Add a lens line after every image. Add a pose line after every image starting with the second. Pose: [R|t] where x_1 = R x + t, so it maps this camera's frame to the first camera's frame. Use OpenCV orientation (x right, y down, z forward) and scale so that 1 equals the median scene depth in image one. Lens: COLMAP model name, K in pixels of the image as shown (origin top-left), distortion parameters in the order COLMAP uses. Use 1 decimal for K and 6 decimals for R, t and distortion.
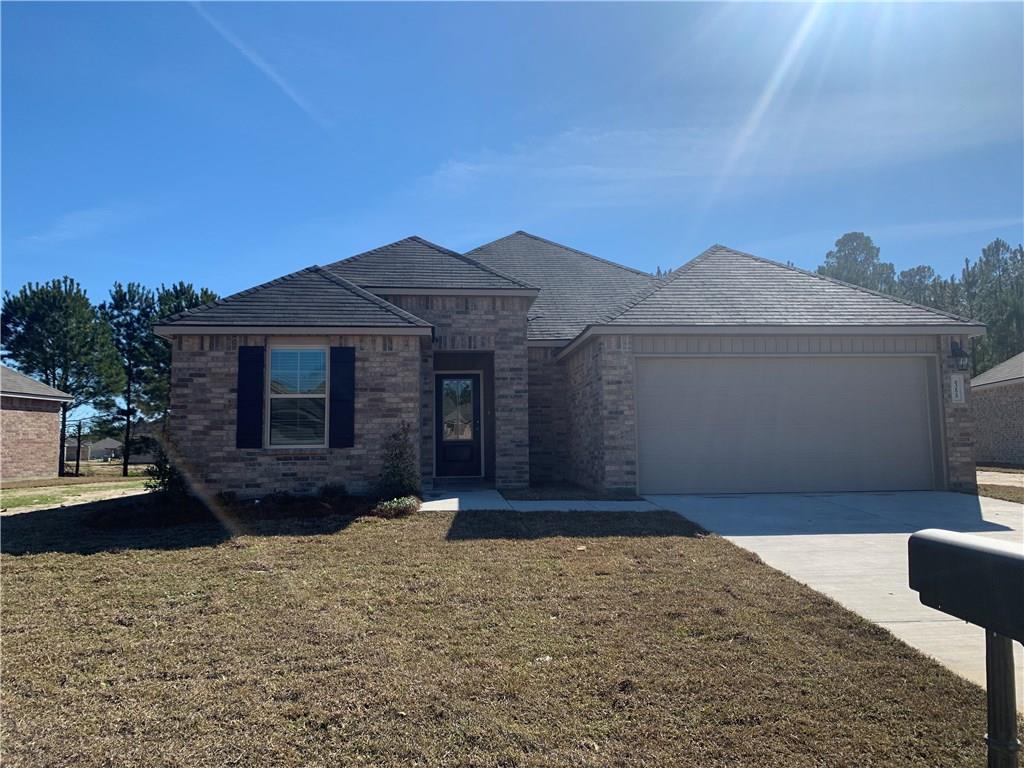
lens RADIAL K [[774.8, 0, 498.4], [0, 774.8, 375.6], [0, 0, 1]] dist [0.055383, -0.099725]
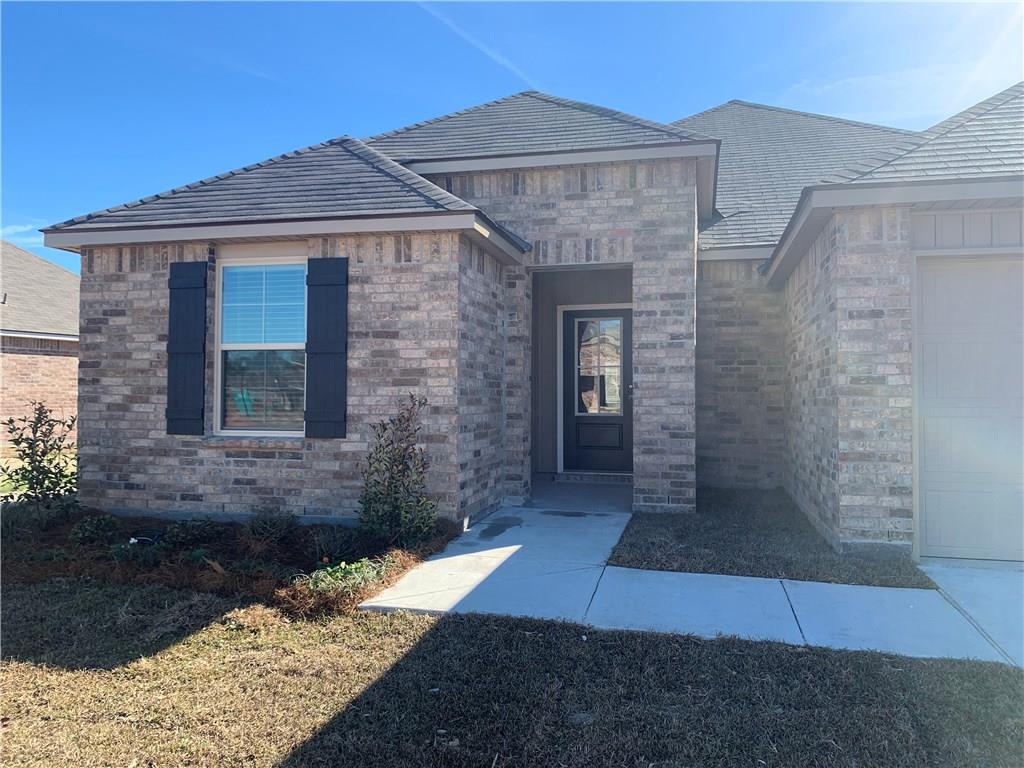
lens RADIAL K [[774.8, 0, 498.4], [0, 774.8, 375.6], [0, 0, 1]] dist [0.055383, -0.099725]
pose [[0.948228, 0.008500, -0.317475, 0.092689], [0.012706, 0.997826, 0.064668, 0.012613], [0.317335, -0.065353, 0.946059, 0.504743]]
